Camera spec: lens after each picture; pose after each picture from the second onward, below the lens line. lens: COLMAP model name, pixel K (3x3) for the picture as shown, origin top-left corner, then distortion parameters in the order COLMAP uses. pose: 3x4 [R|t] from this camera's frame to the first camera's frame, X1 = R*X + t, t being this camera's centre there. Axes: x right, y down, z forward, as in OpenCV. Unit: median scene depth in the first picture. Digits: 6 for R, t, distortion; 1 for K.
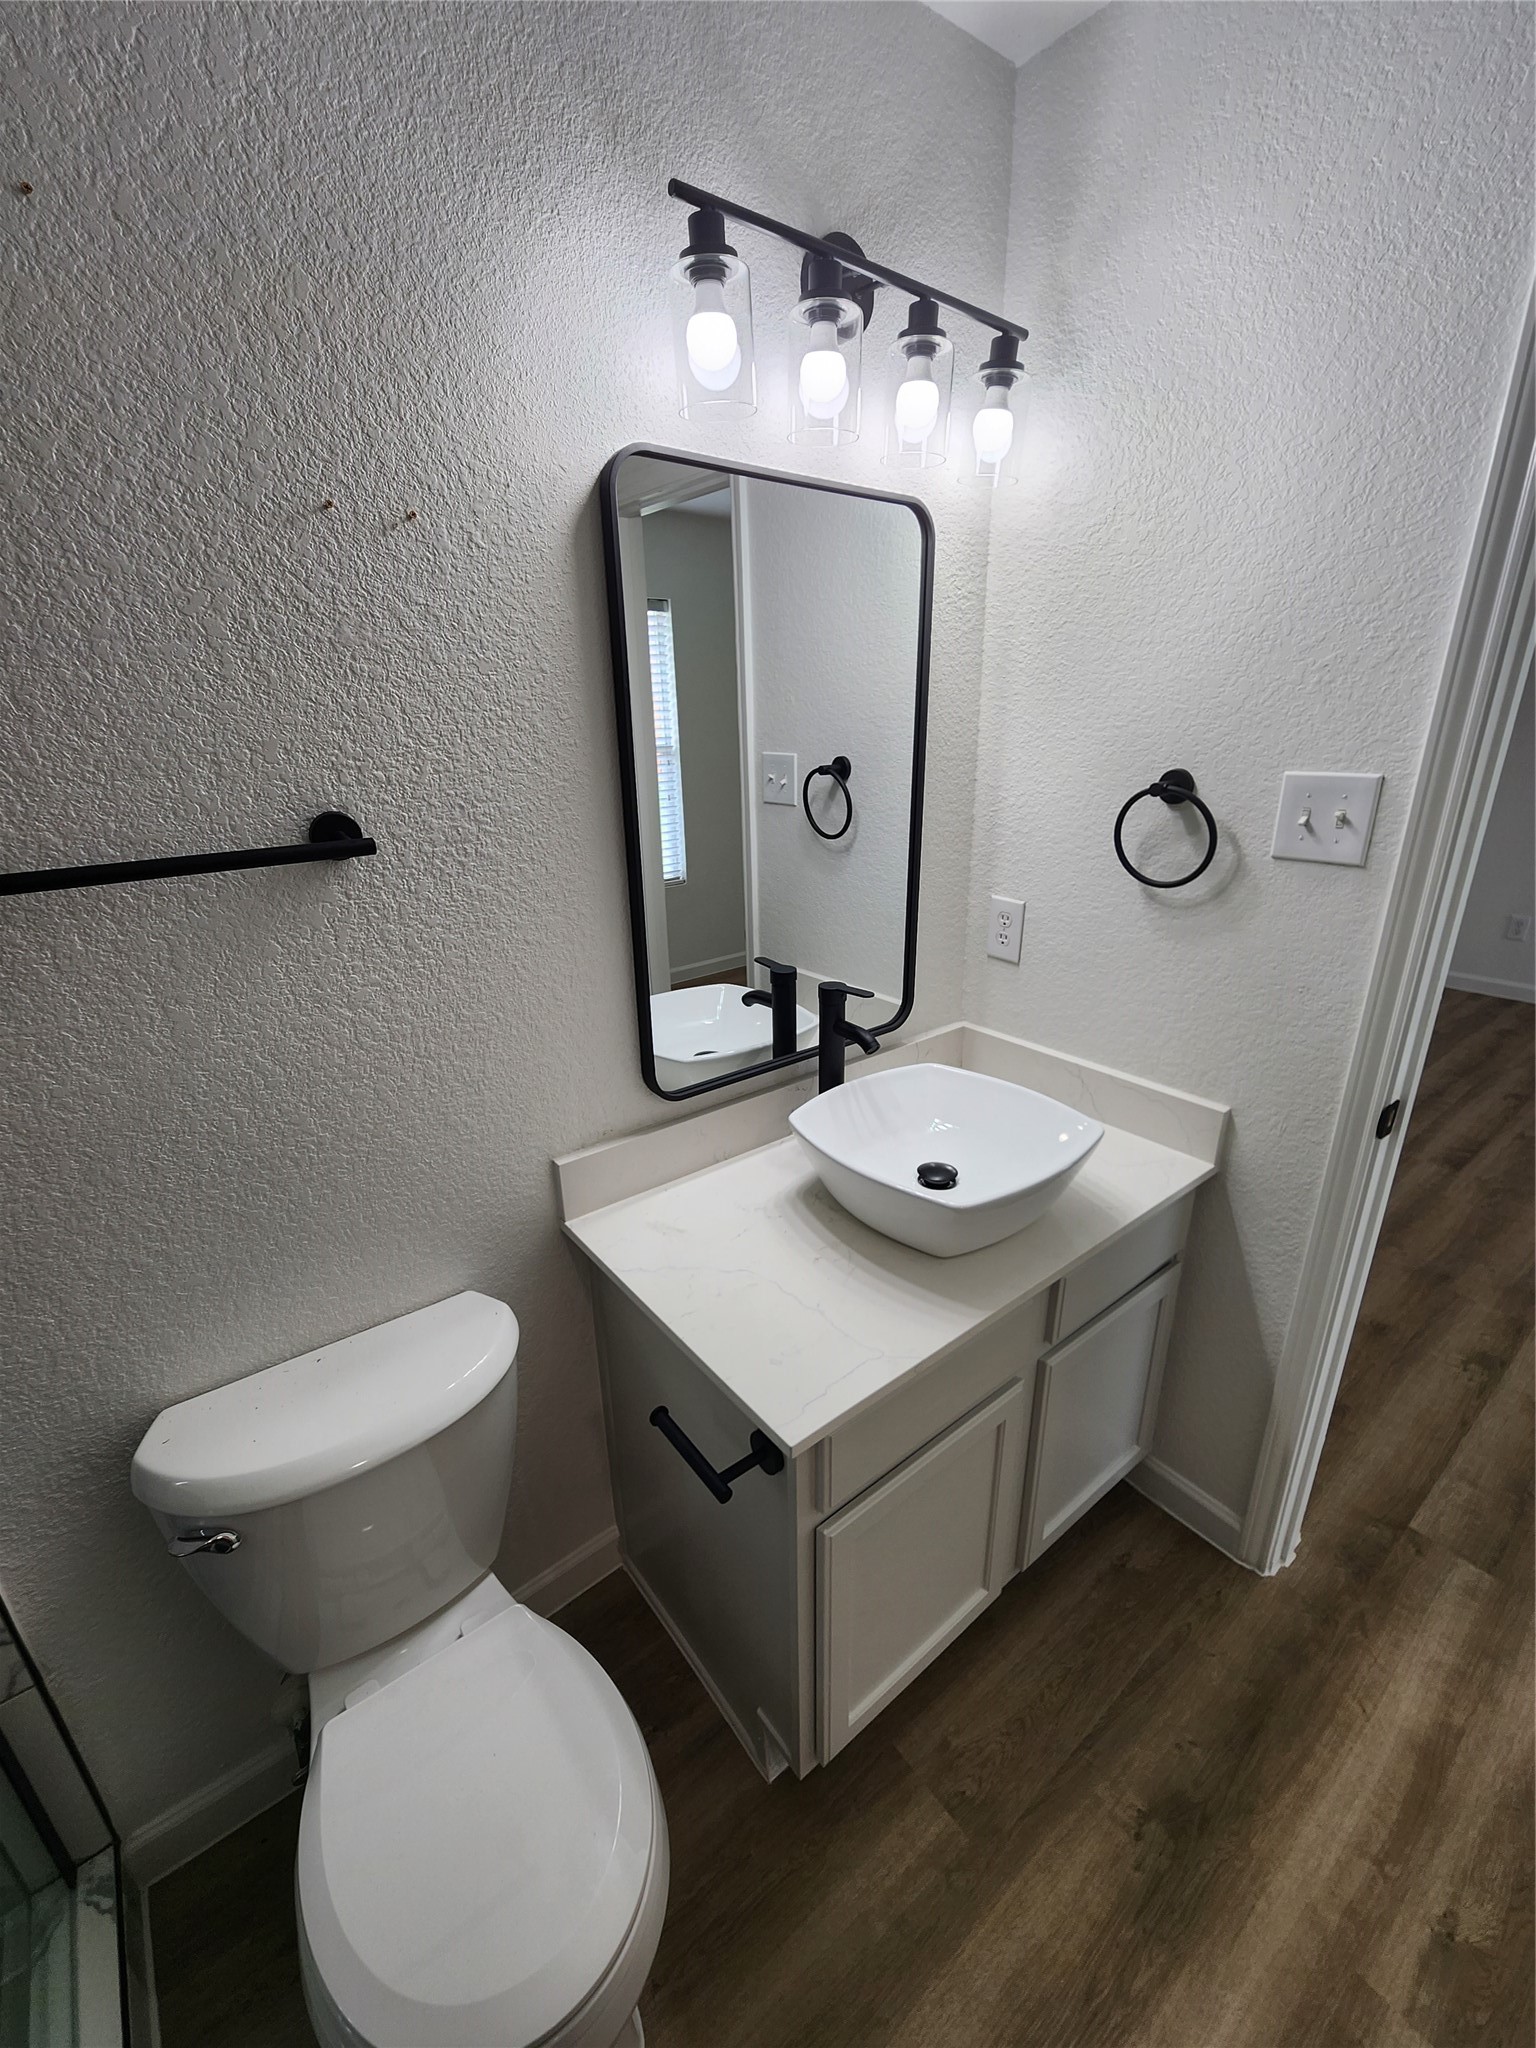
lens RADIAL K [[846.9, 0, 778.5], [0, 846.9, 1021.5], [0, 0, 1]] dist [0.001593, -0.002066]
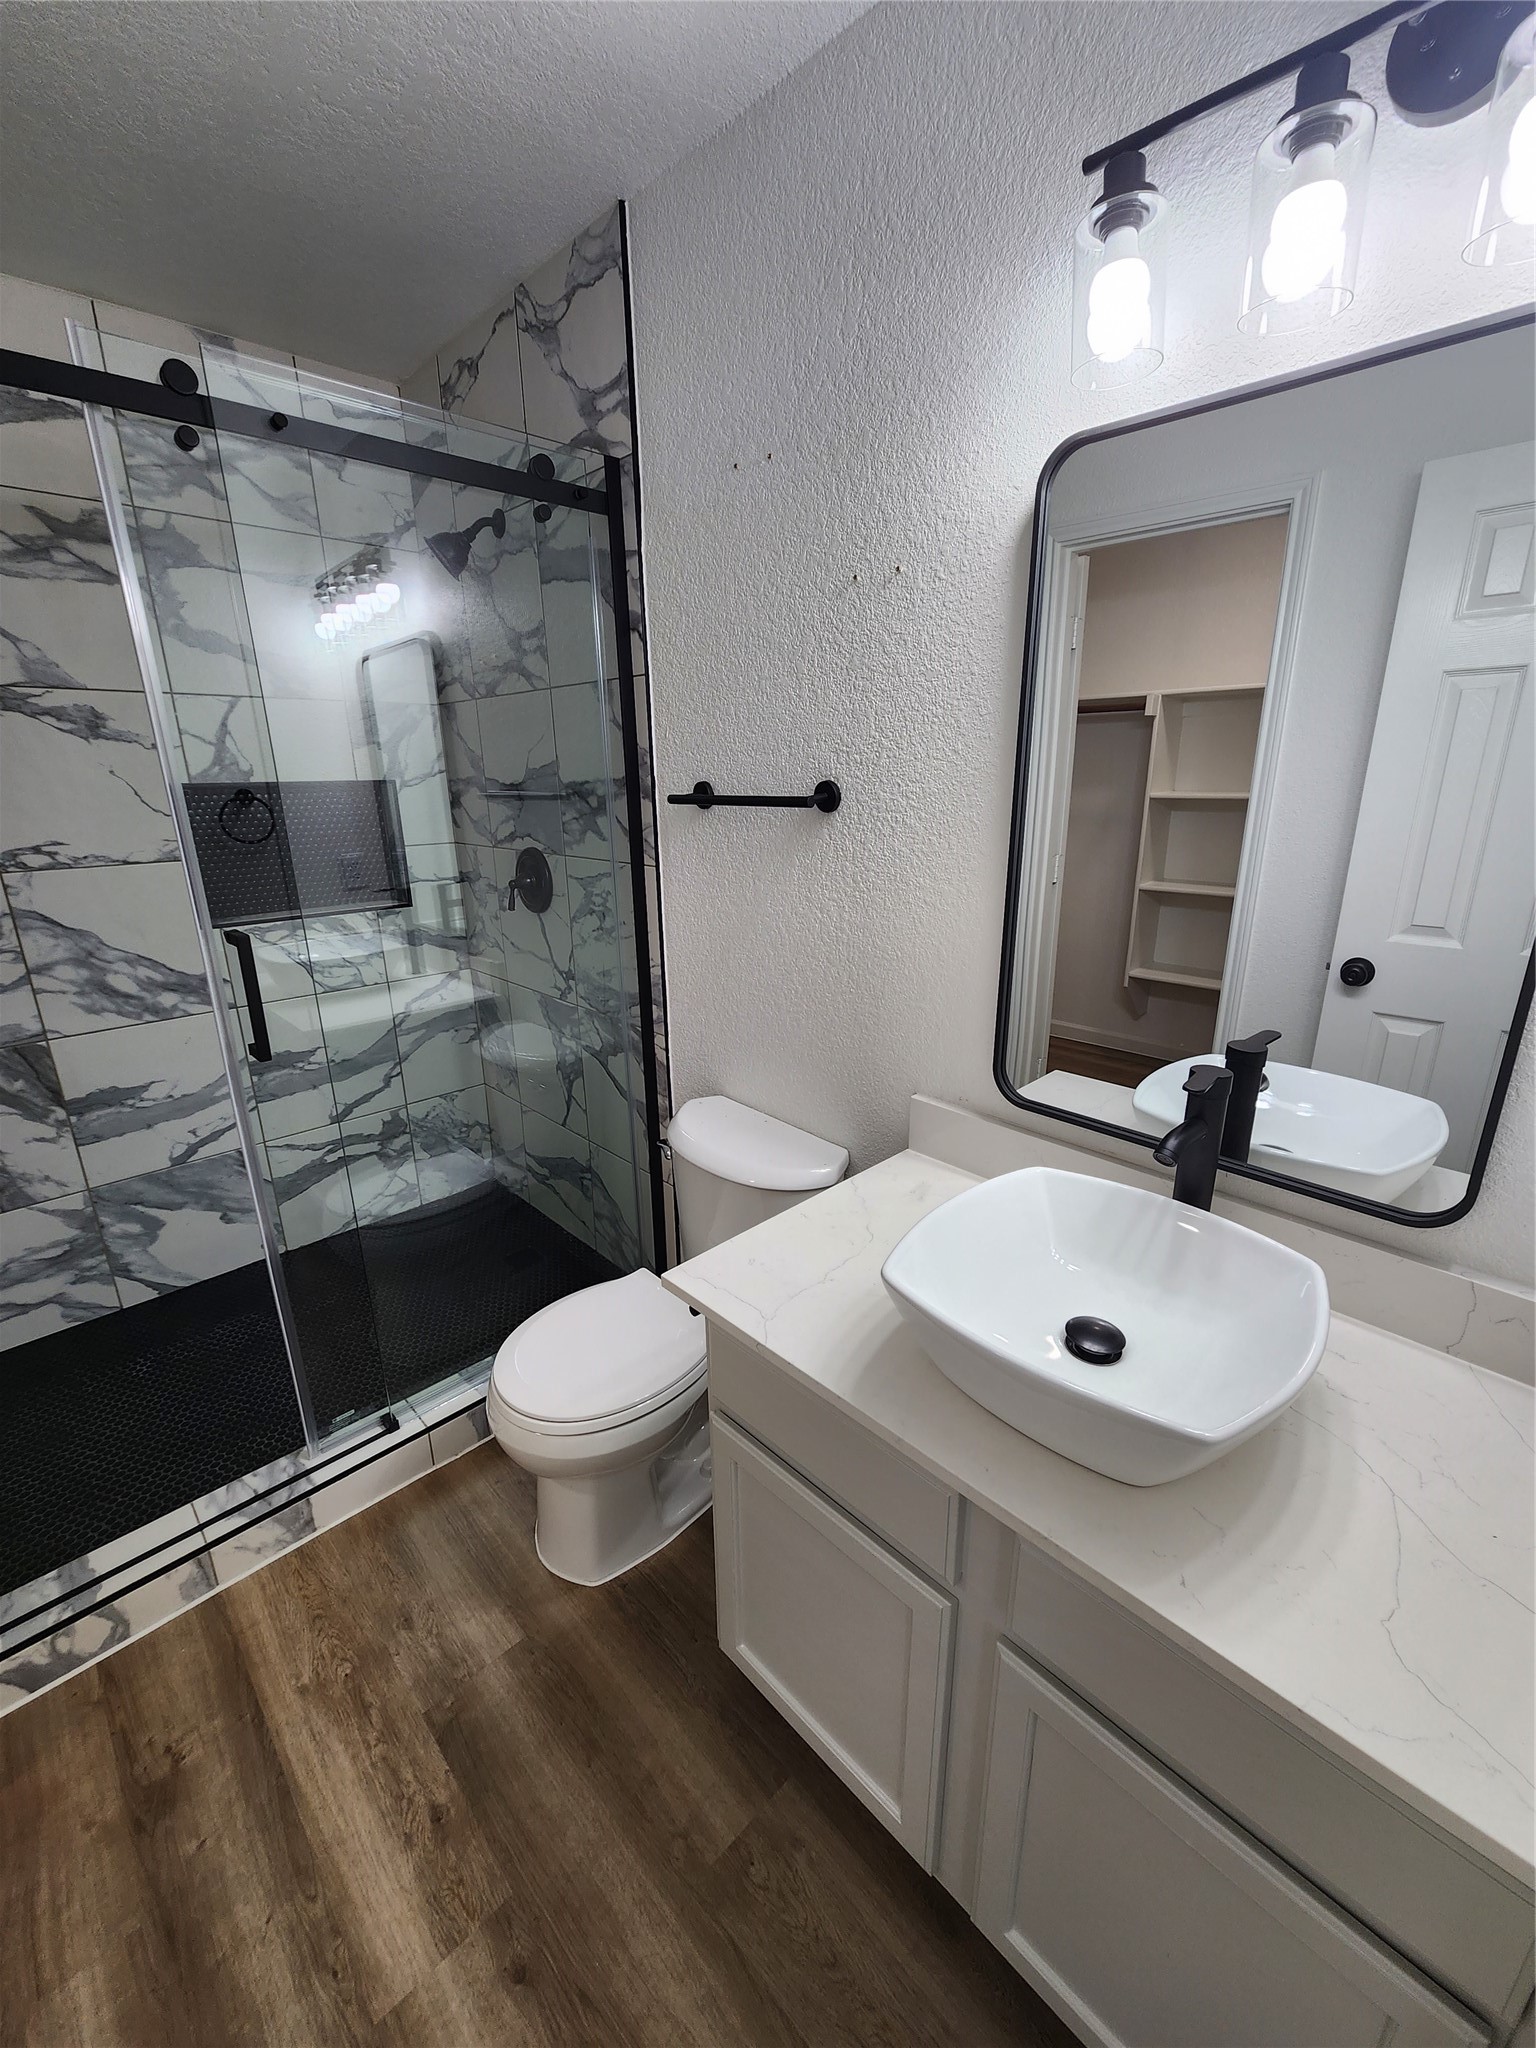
lens RADIAL K [[846.9, 0, 779.6], [0, 846.9, 1025.0], [0, 0, 1]] dist [0.001593, -0.002066]
pose [[0.101169, 0.307717, -0.946084, 0.949615], [-0.336463, 0.905511, 0.258541, -0.192715], [0.936247, 0.292166, 0.195145, 0.678017]]
